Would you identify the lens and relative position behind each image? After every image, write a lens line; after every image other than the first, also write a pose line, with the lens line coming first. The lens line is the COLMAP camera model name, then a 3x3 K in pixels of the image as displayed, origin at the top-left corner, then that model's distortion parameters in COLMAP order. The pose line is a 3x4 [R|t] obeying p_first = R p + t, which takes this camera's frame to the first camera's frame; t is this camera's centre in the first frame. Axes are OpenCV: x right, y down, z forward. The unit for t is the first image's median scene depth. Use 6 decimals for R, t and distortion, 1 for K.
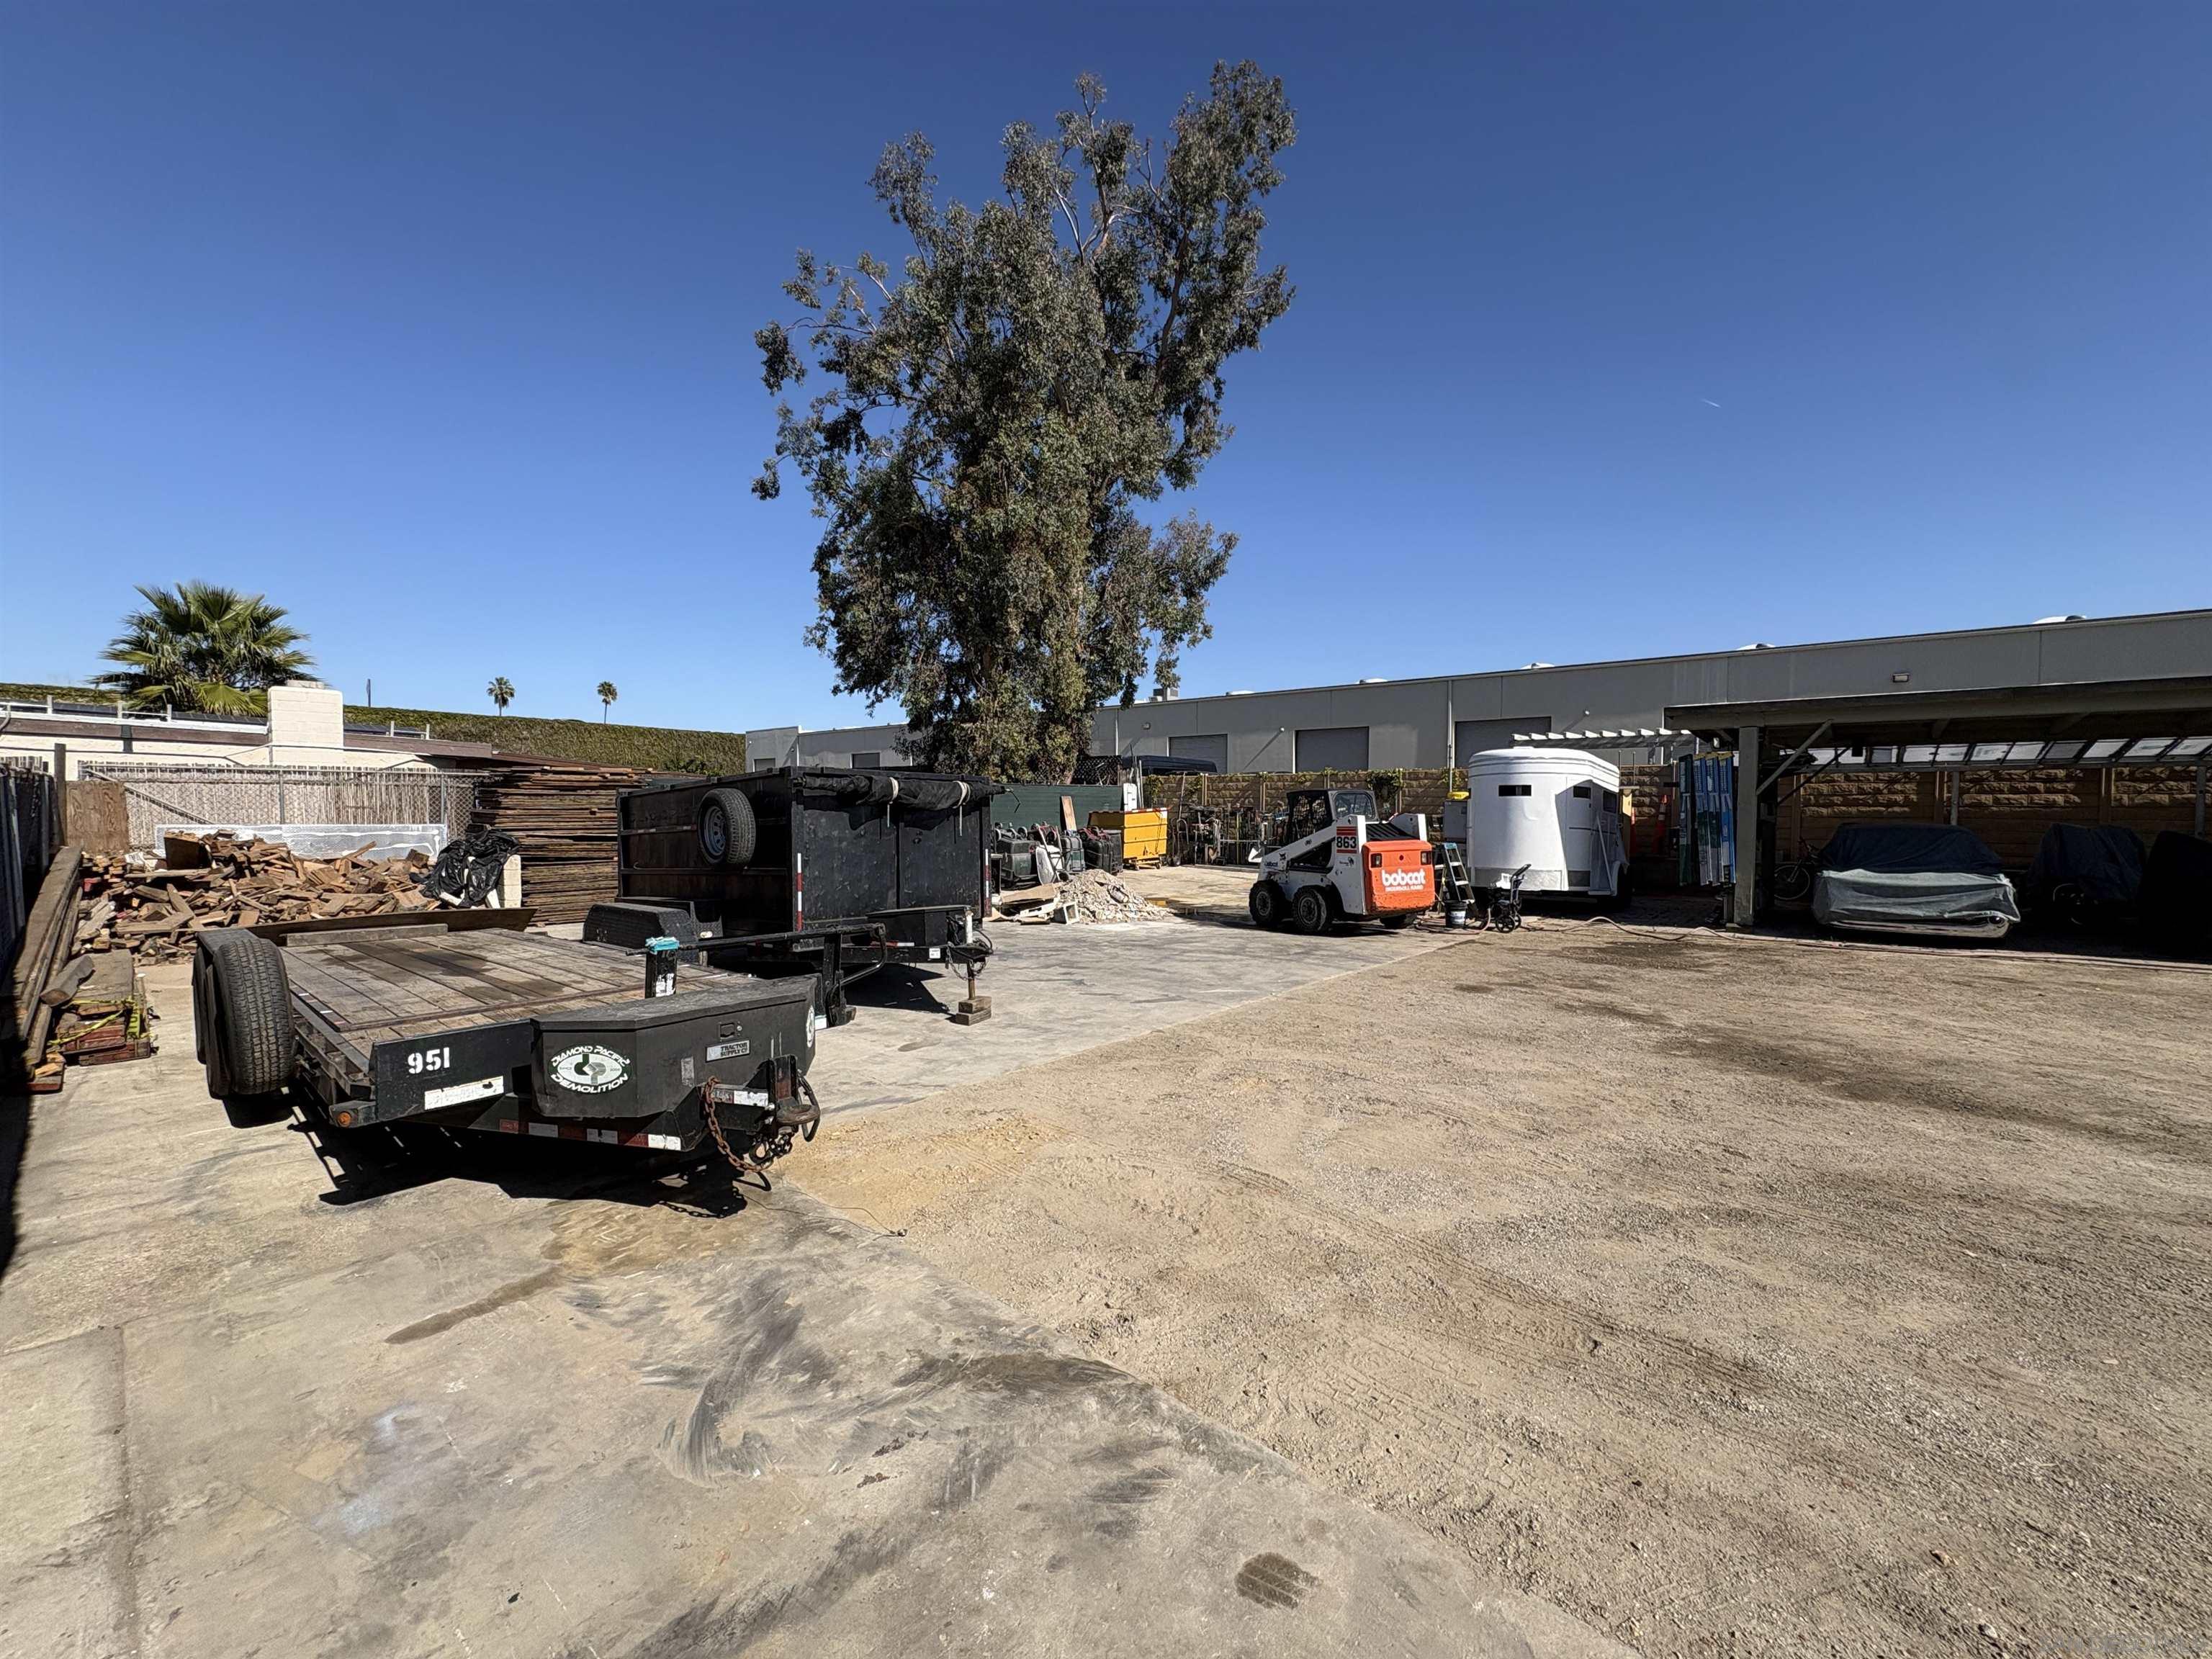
lens RADIAL K [[877.3, 0, 1102.0], [0, 877.3, 835.5], [0, 0, 1]] dist [0.000317, 0.000190]
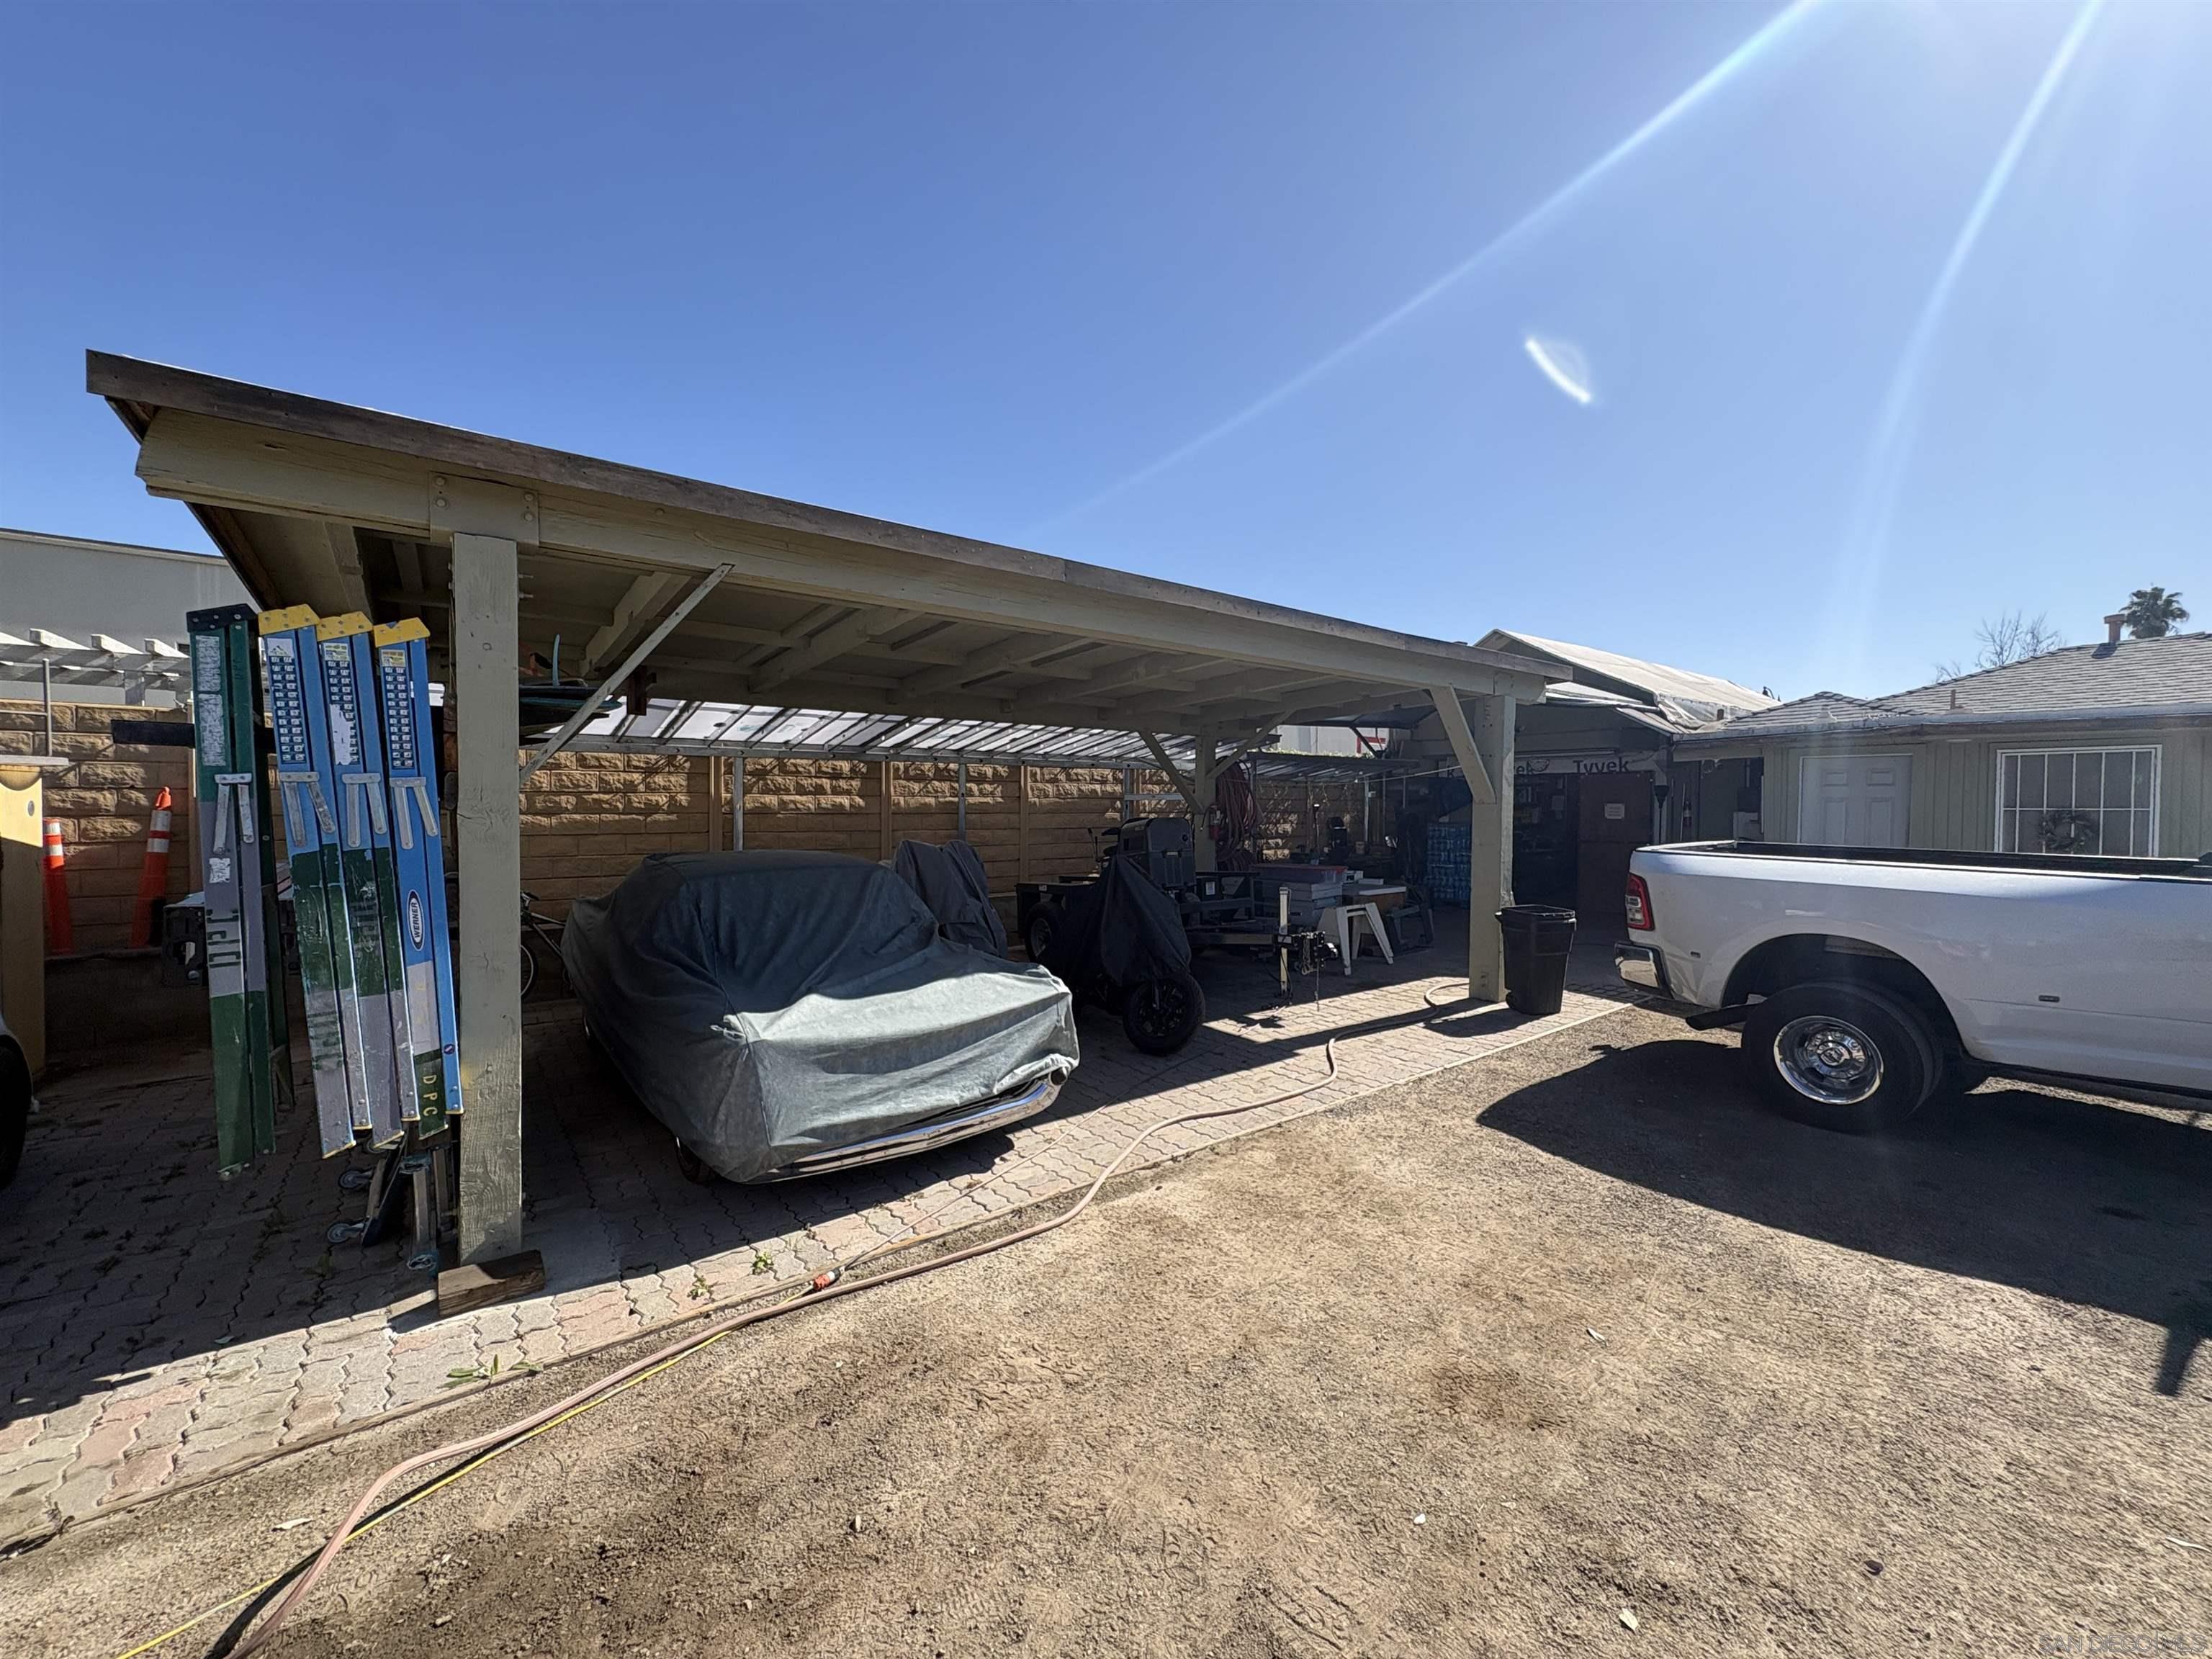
lens RADIAL K [[877.3, 0, 1105.7], [0, 877.3, 824.5], [0, 0, 1]] dist [0.000317, 0.000190]
pose [[0.198743, -0.020276, 0.979842, 0.497227], [0.032199, 0.999381, 0.014149, -0.030825], [-0.979523, 0.028738, 0.199273, 0.747480]]
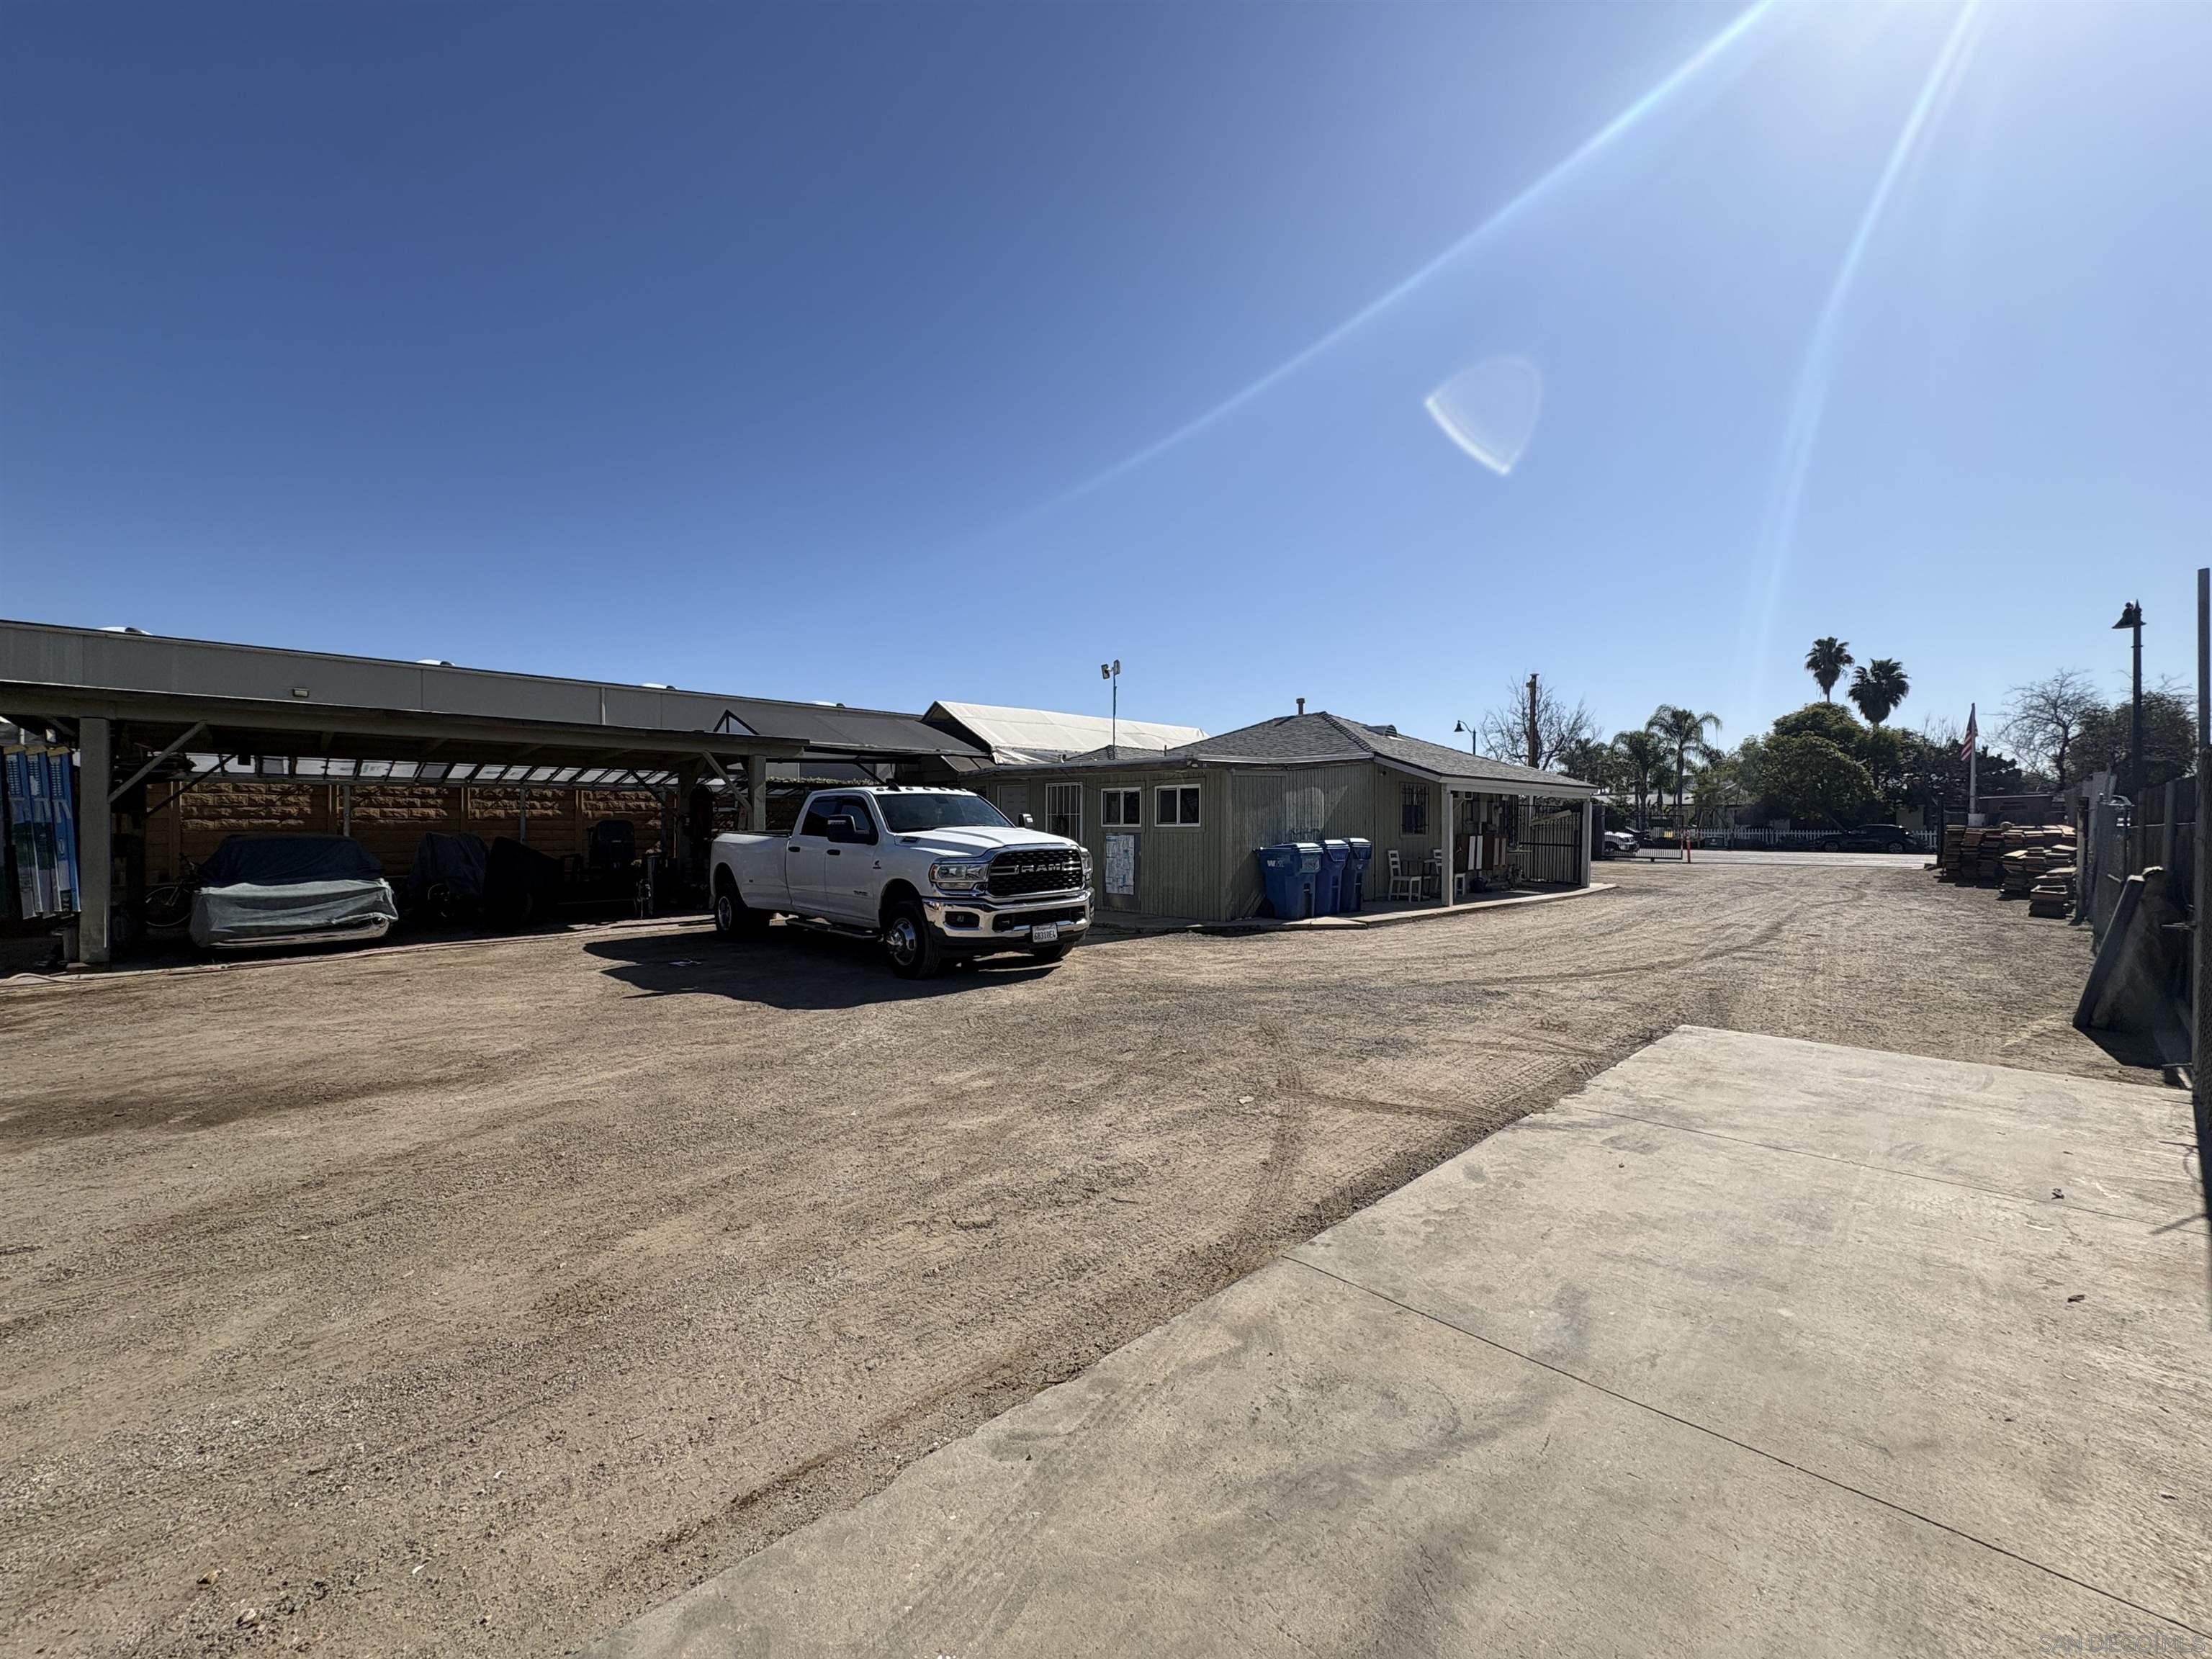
lens RADIAL K [[877.3, 0, 1107.6], [0, 877.3, 825.8], [0, 0, 1]] dist [0.000317, 0.000190]
pose [[0.099698, -0.002939, 0.995013, 0.020662], [0.035192, 0.999380, -0.000574, 0.009435], [-0.994395, 0.035074, 0.099739, -0.011837]]
